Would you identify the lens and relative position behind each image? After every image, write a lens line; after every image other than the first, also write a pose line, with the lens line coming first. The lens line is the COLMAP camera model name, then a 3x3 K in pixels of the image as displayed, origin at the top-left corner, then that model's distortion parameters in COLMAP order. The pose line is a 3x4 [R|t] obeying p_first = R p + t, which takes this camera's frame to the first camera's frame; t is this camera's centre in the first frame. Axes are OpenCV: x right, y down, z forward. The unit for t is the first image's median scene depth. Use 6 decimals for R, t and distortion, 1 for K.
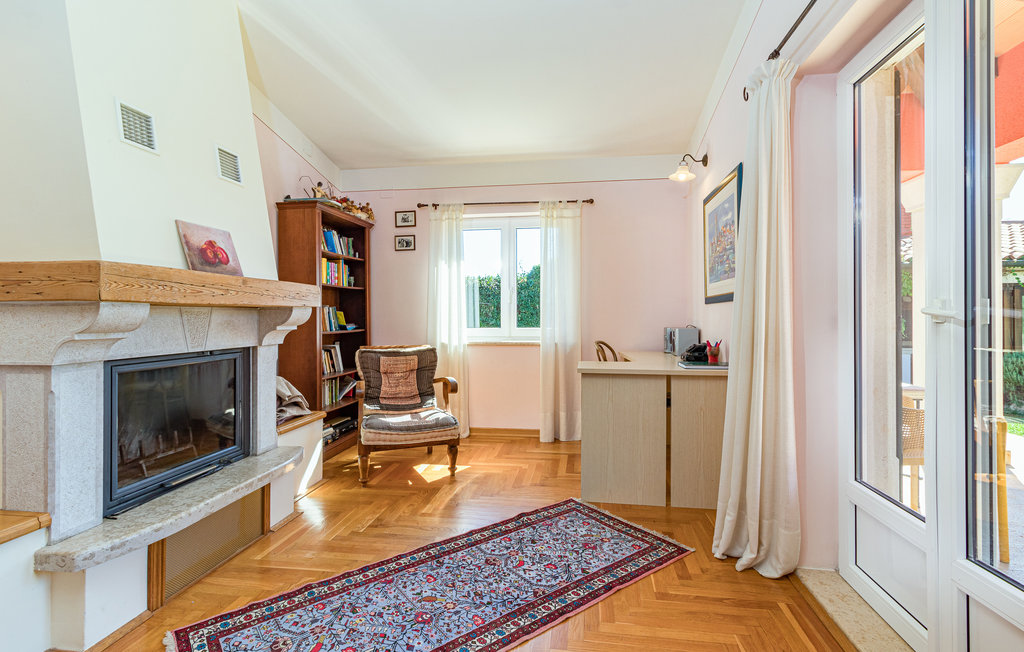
lens RADIAL K [[490.2, 0, 527.3], [0, 490.2, 311.3], [0, 0, 1]] dist [-0.002764, -0.001056]
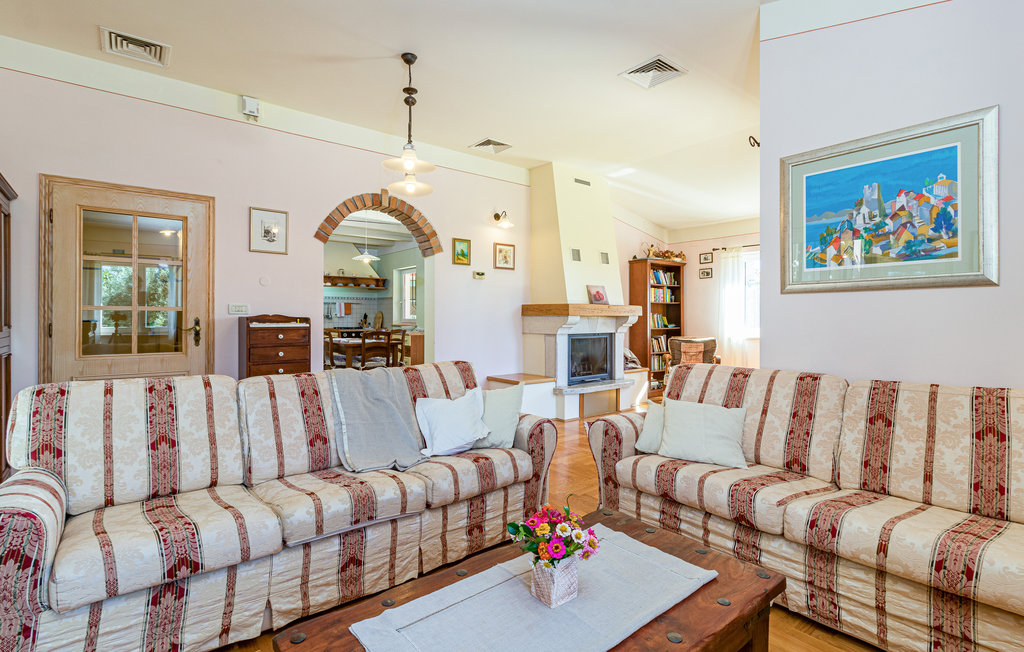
lens RADIAL K [[490.2, 0, 527.3], [0, 490.2, 311.3], [0, 0, 1]] dist [-0.002764, -0.001056]
pose [[0.737895, 0.000002, -0.674915, 0.494643], [-0.002220, 0.999995, -0.002424, -0.016104], [0.674912, 0.003287, 0.737891, -0.695853]]
